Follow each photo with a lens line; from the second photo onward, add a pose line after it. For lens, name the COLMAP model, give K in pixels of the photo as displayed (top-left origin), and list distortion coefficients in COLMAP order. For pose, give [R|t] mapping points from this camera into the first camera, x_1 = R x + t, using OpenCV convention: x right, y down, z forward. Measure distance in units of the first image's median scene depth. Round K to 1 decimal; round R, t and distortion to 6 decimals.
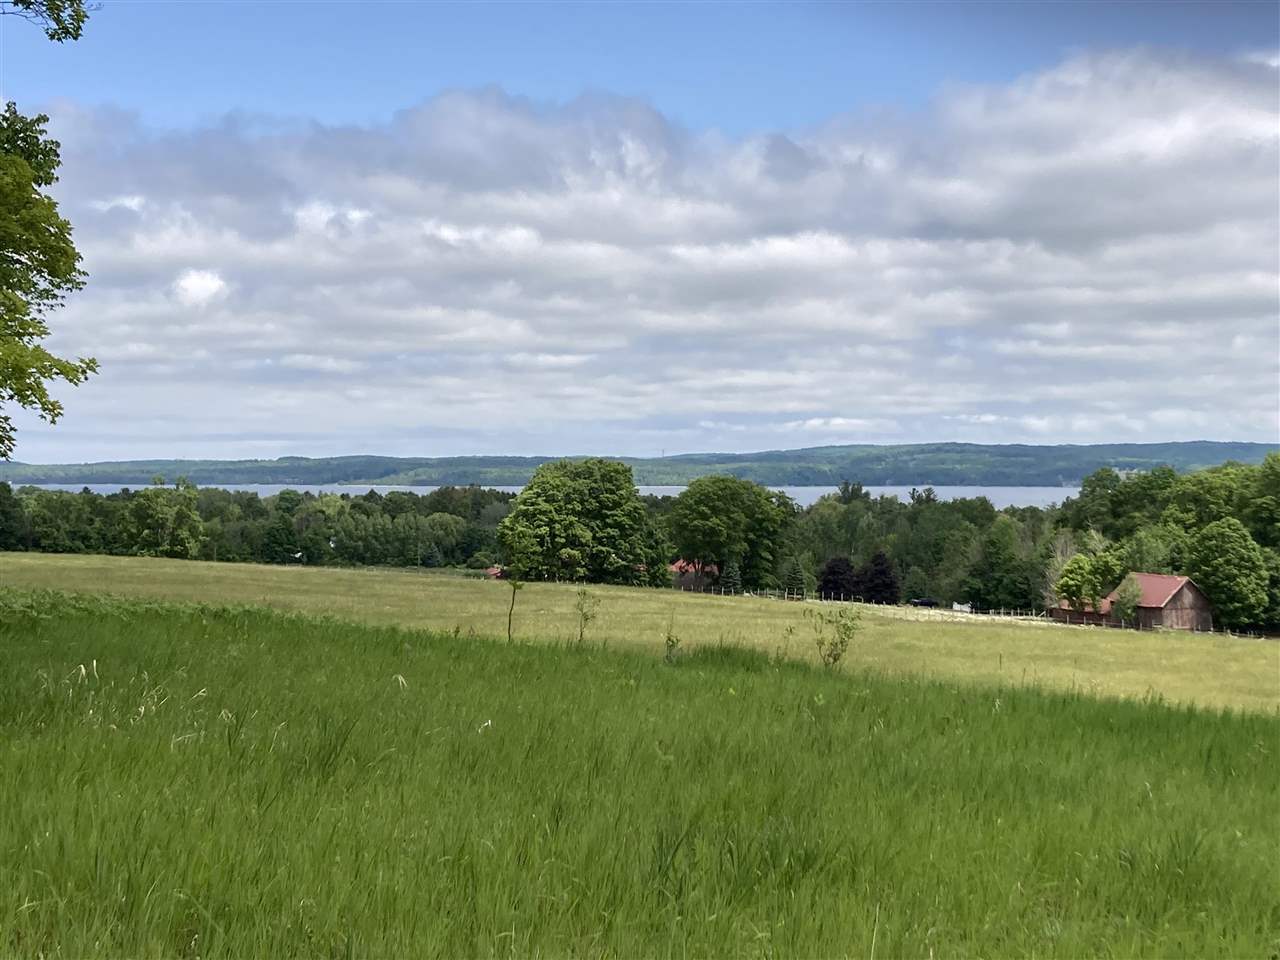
lens RADIAL K [[2011.7, 0, 635.7], [0, 2011.7, 479.5], [0, 0, 1]] dist [0.063297, 0.000000]
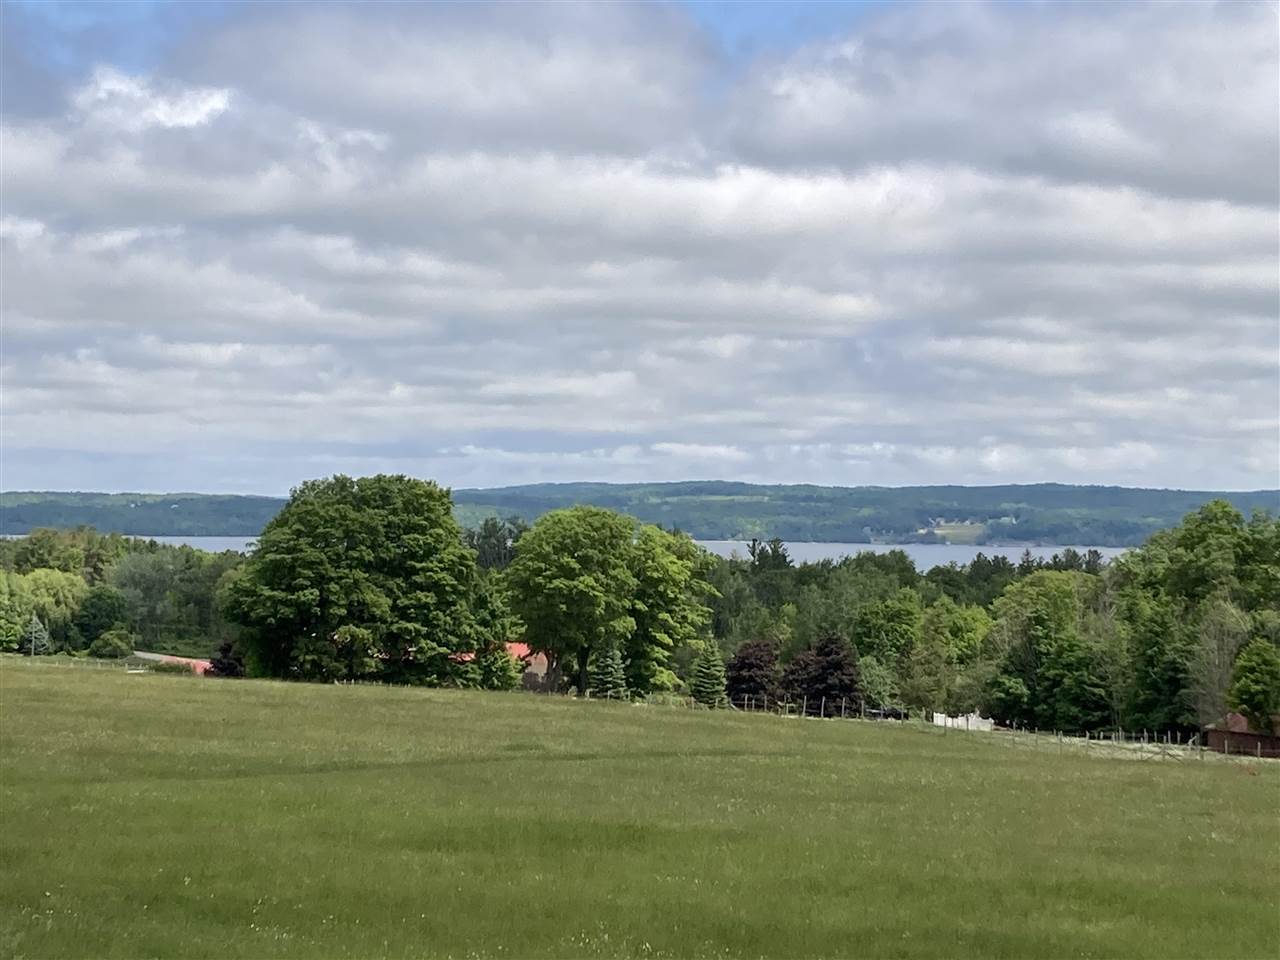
lens RADIAL K [[2792.7, 0, 643.1], [0, 2792.7, 480.5], [0, 0, 1]] dist [0.120251, 0.000000]
pose [[0.989712, 0.013088, 0.142475, -0.065044], [-0.010459, 0.999761, -0.019186, 0.006555], [-0.142692, 0.017499, 0.989612, 0.168915]]
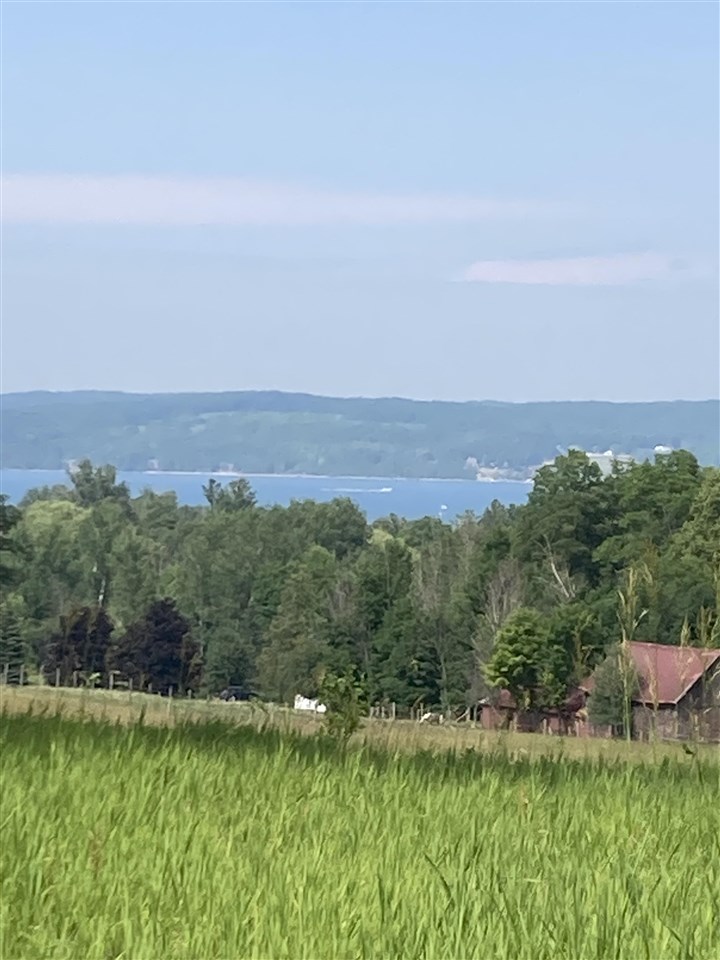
lens RADIAL K [[3934.3, 0, 360.4], [0, 3934.3, 480.3], [0, 0, 1]] dist [0.458346, 0.000000]
pose [[0.983527, 0.021620, 0.179461, -0.015794], [-0.022769, 0.999731, 0.004344, -0.001118], [-0.179319, -0.008358, 0.983755, -0.039931]]
